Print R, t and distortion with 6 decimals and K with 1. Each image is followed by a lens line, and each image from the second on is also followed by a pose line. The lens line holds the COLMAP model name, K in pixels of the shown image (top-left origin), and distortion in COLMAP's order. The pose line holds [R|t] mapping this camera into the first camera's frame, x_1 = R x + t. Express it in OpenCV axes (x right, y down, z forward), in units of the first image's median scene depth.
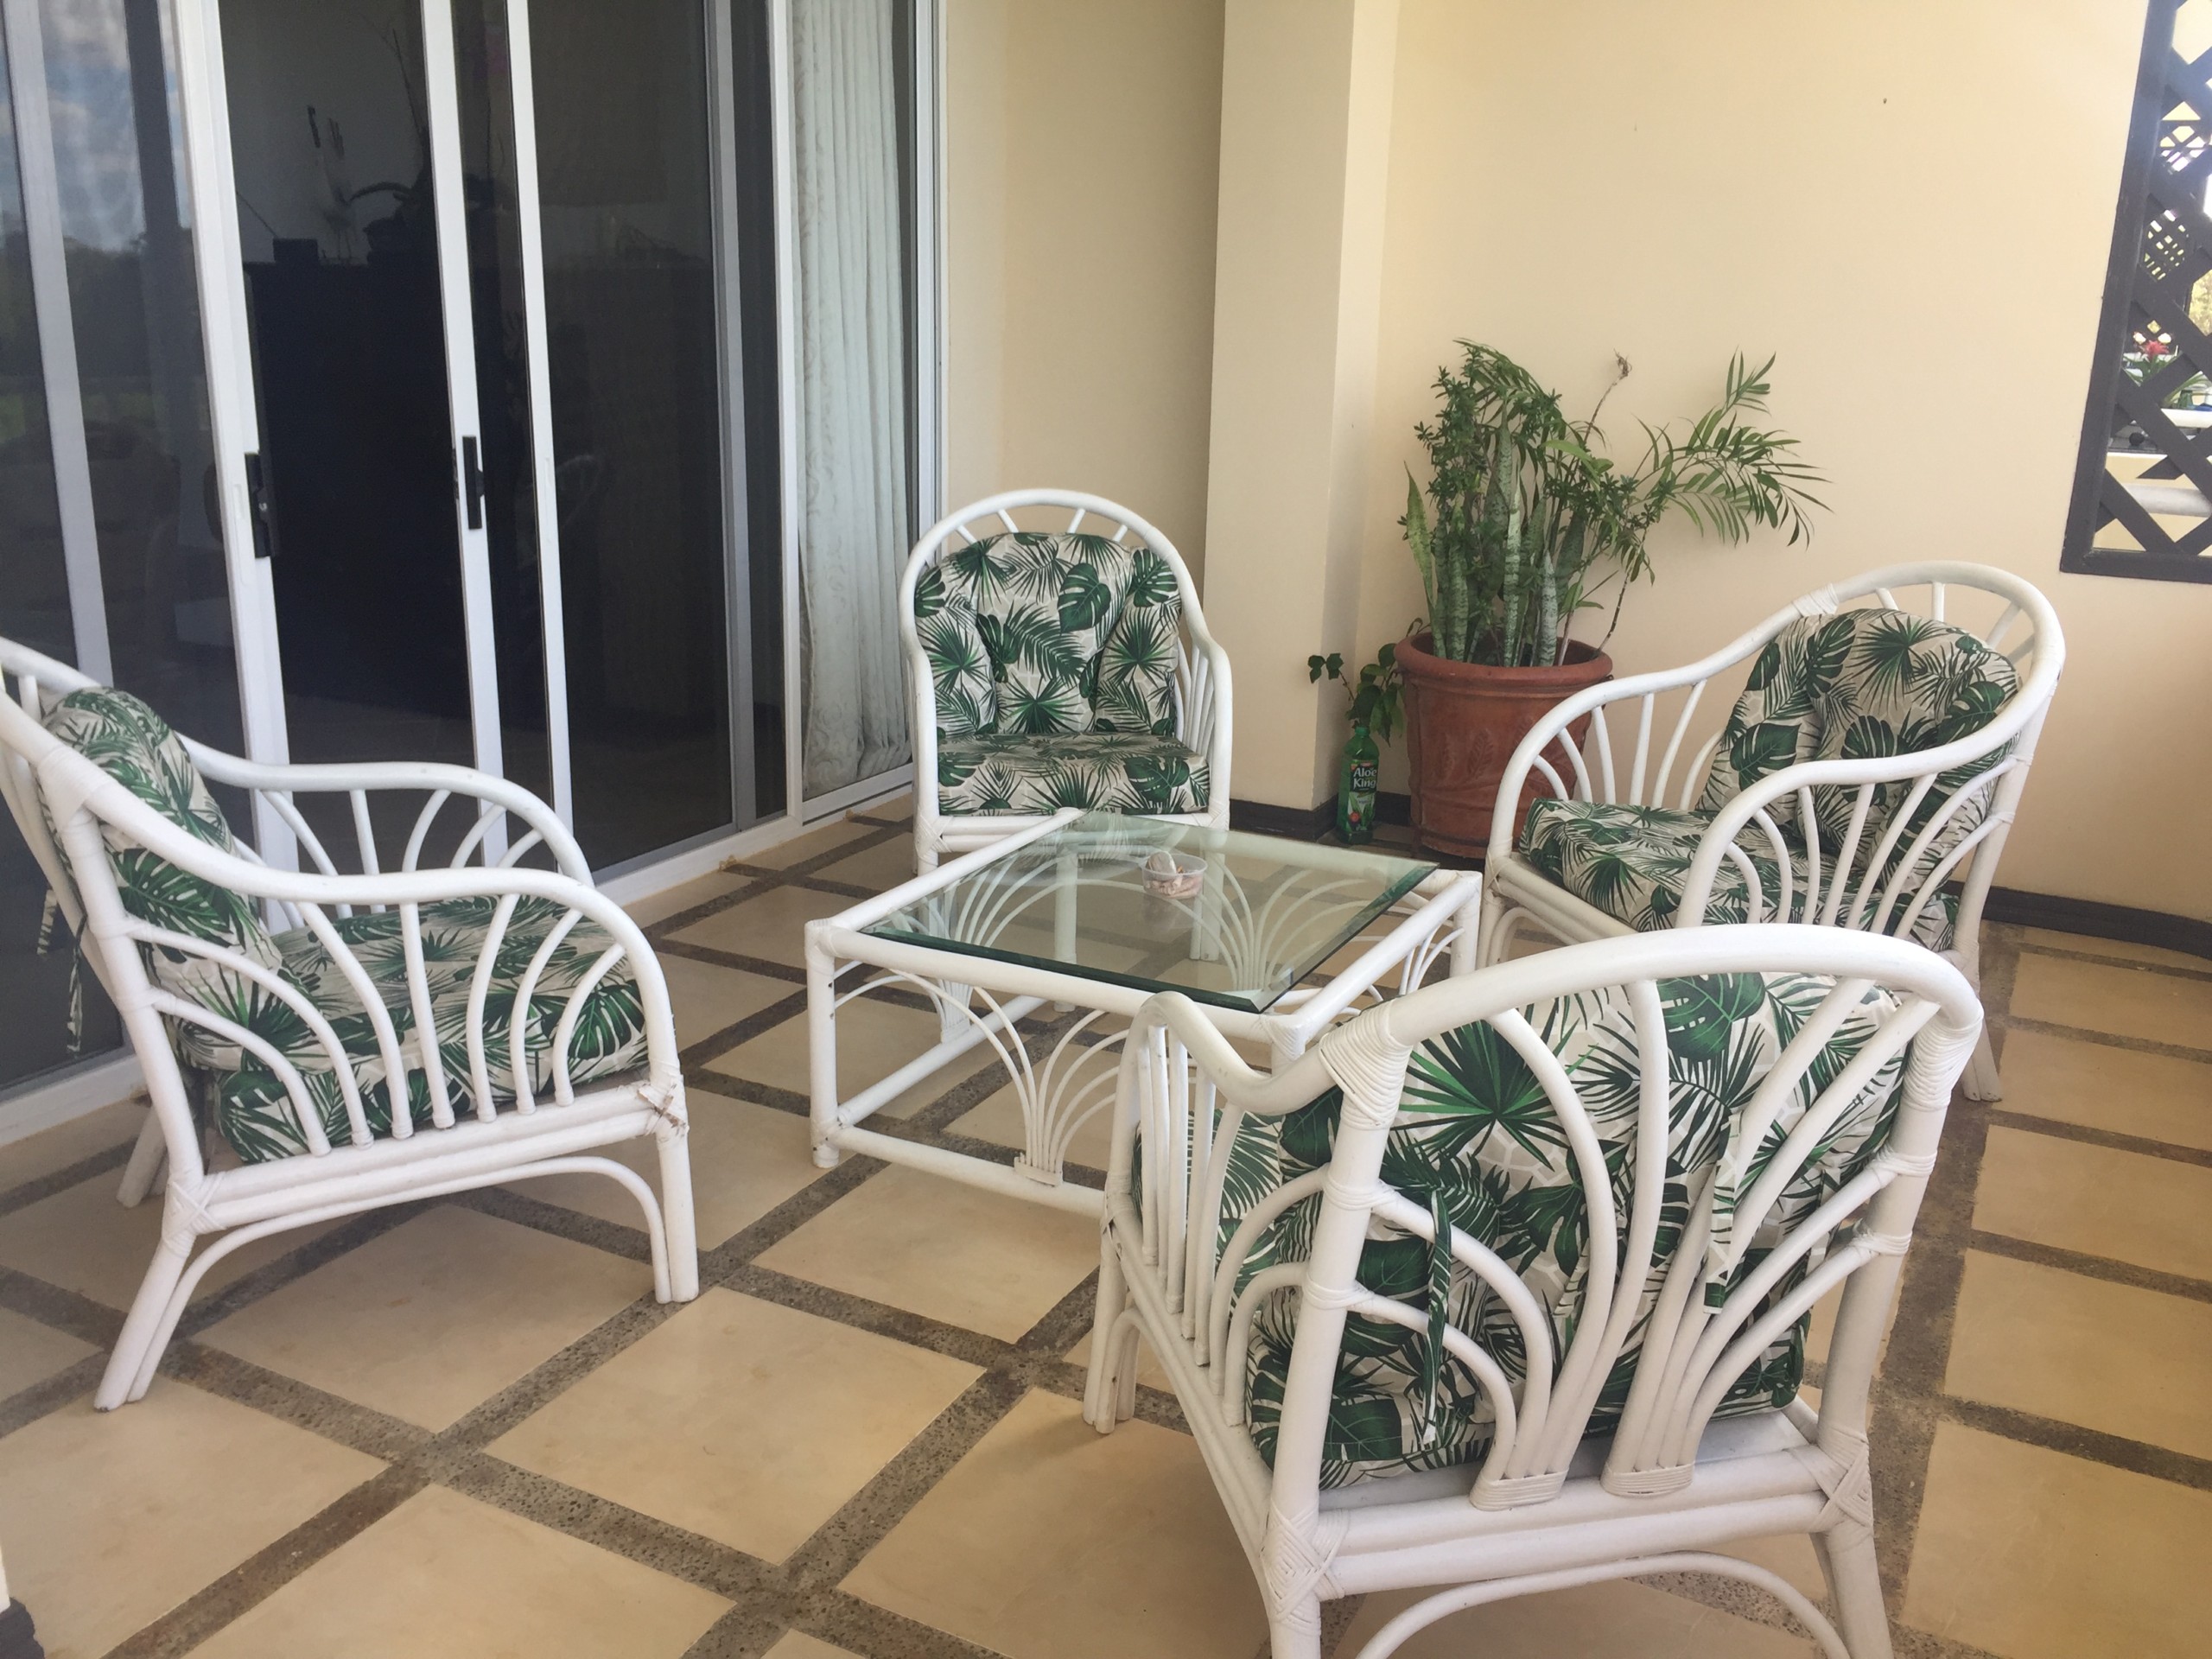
lens RADIAL K [[1913.3, 0, 1097.6], [0, 1913.3, 804.2], [0, 0, 1]] dist [0.079439, -0.118015]
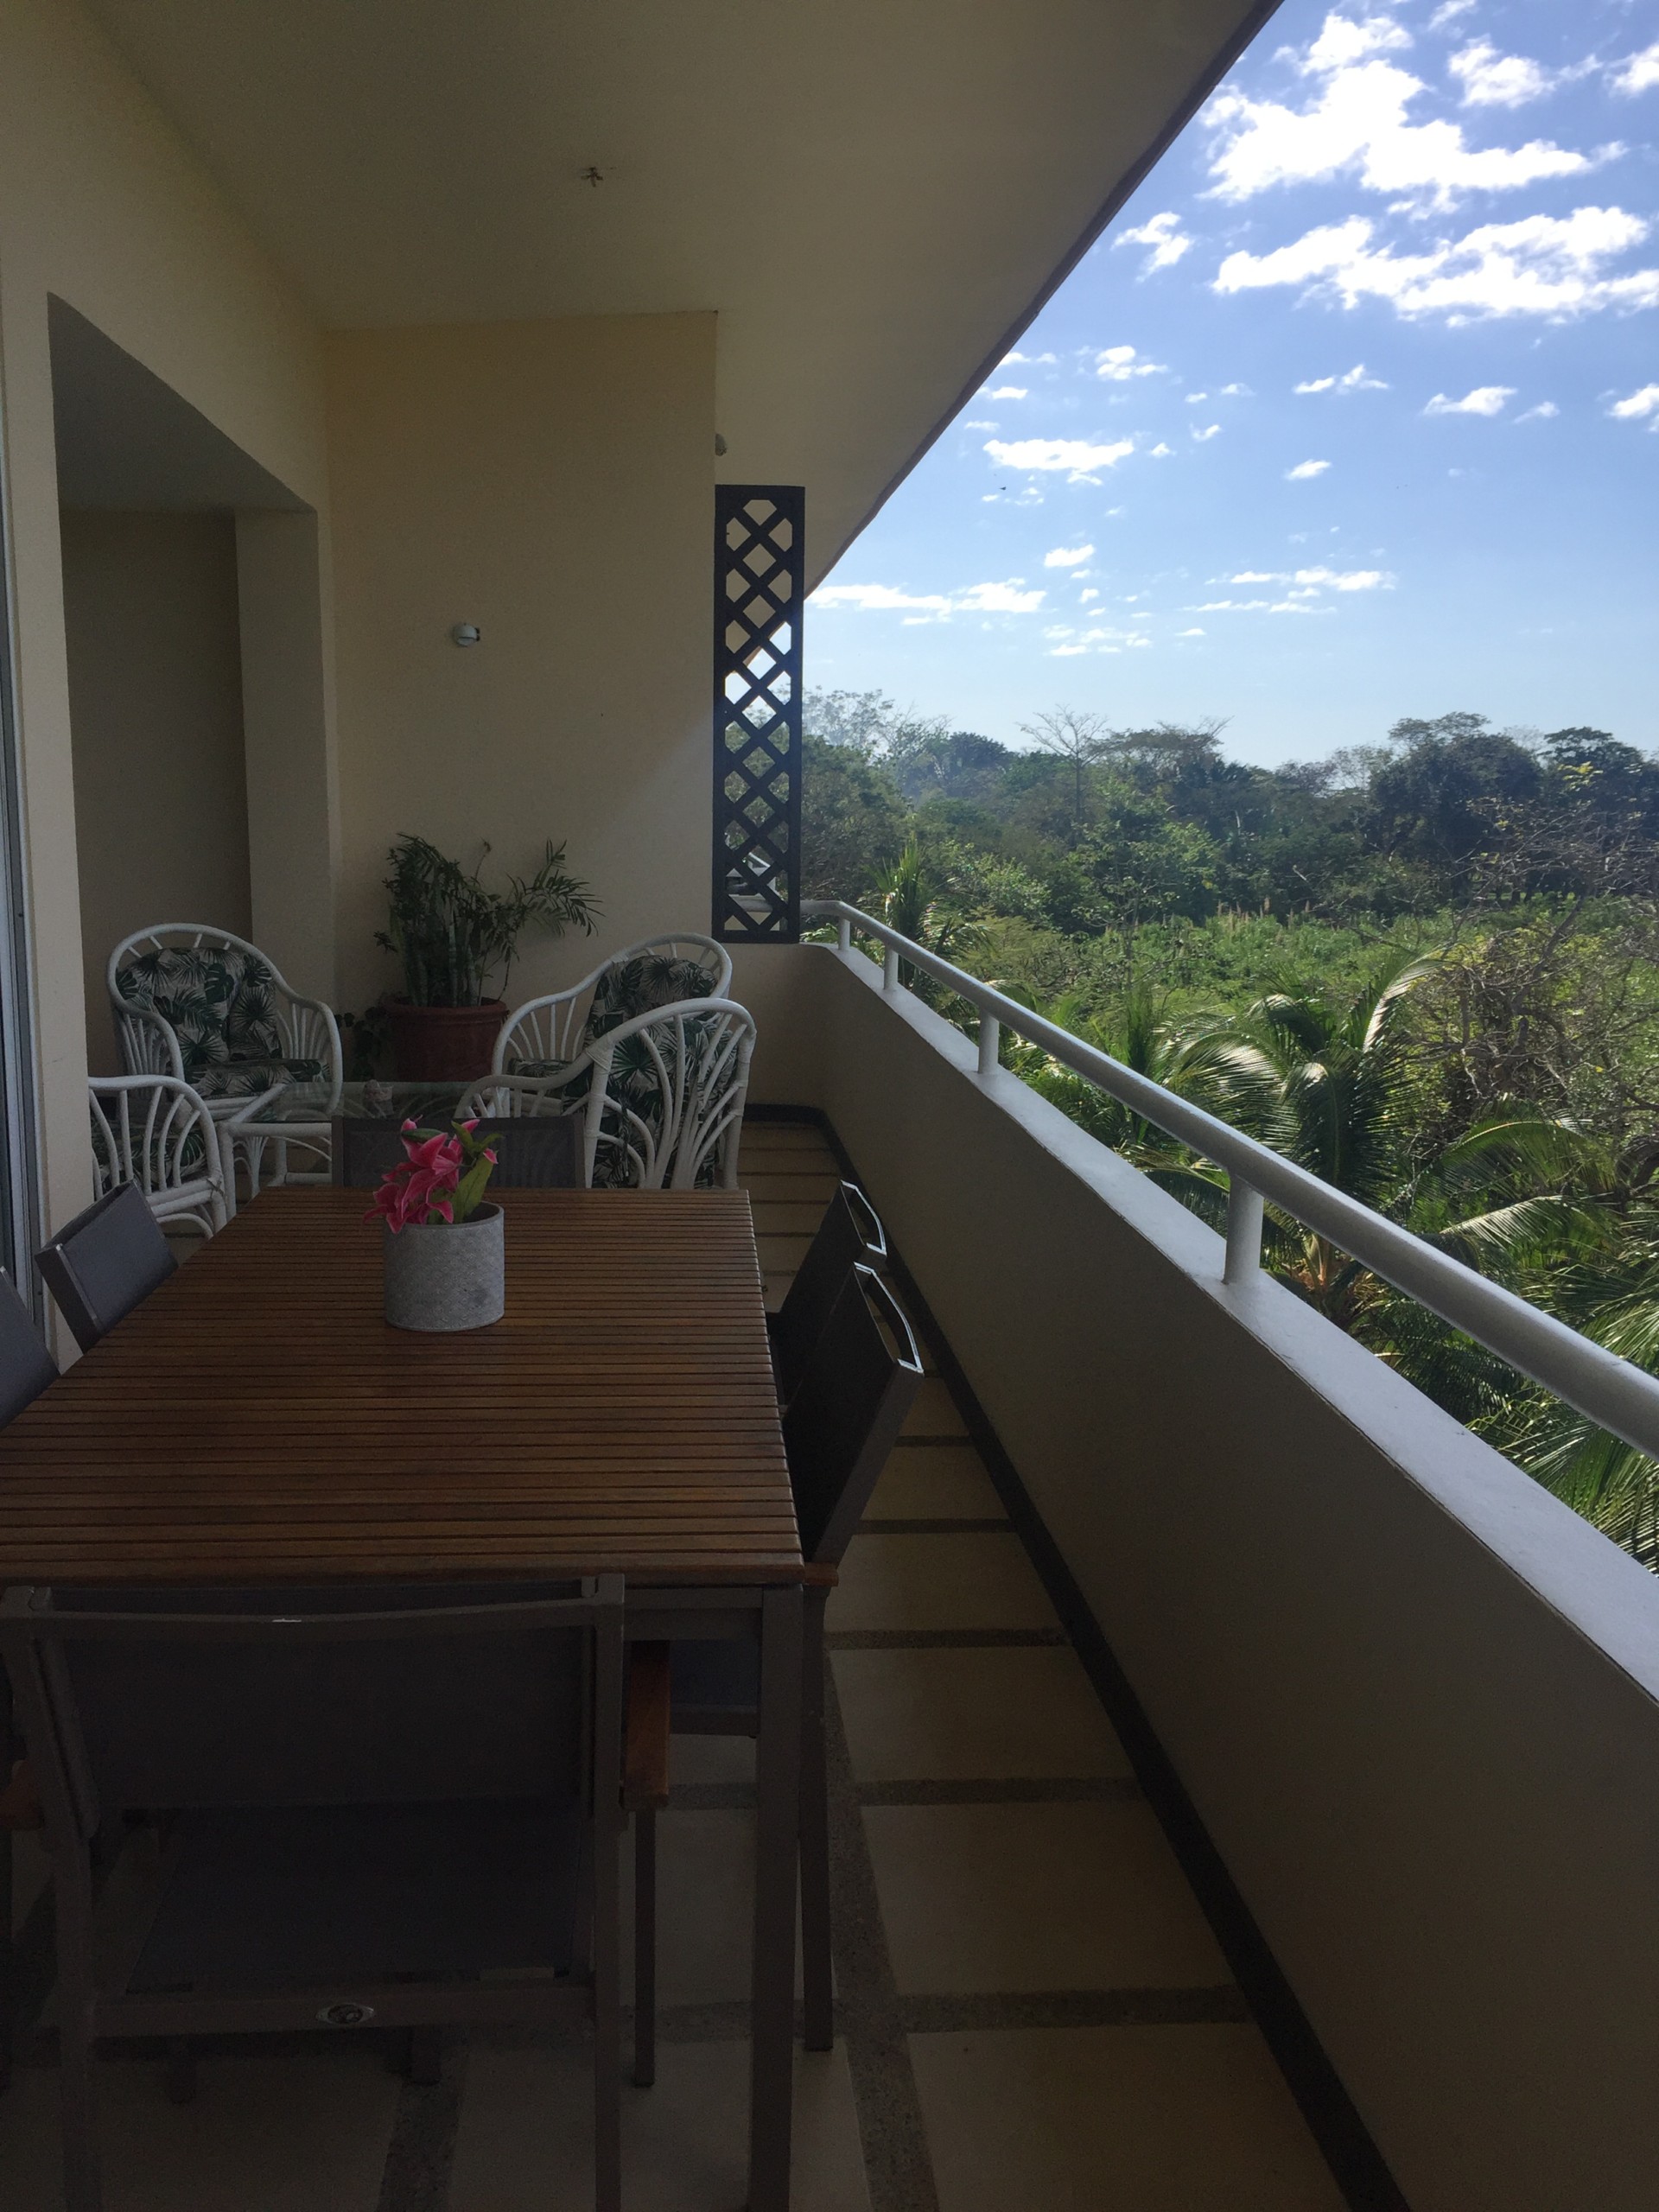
lens RADIAL K [[1913.3, 0, 823.1], [0, 1913.3, 1110.9], [0, 0, 1]] dist [0.079439, -0.118015]
pose [[0.842523, -0.094286, 0.530344, -0.548963], [0.140754, 0.988890, -0.047800, 0.188282], [-0.519945, 0.114920, 0.846434, -0.835435]]
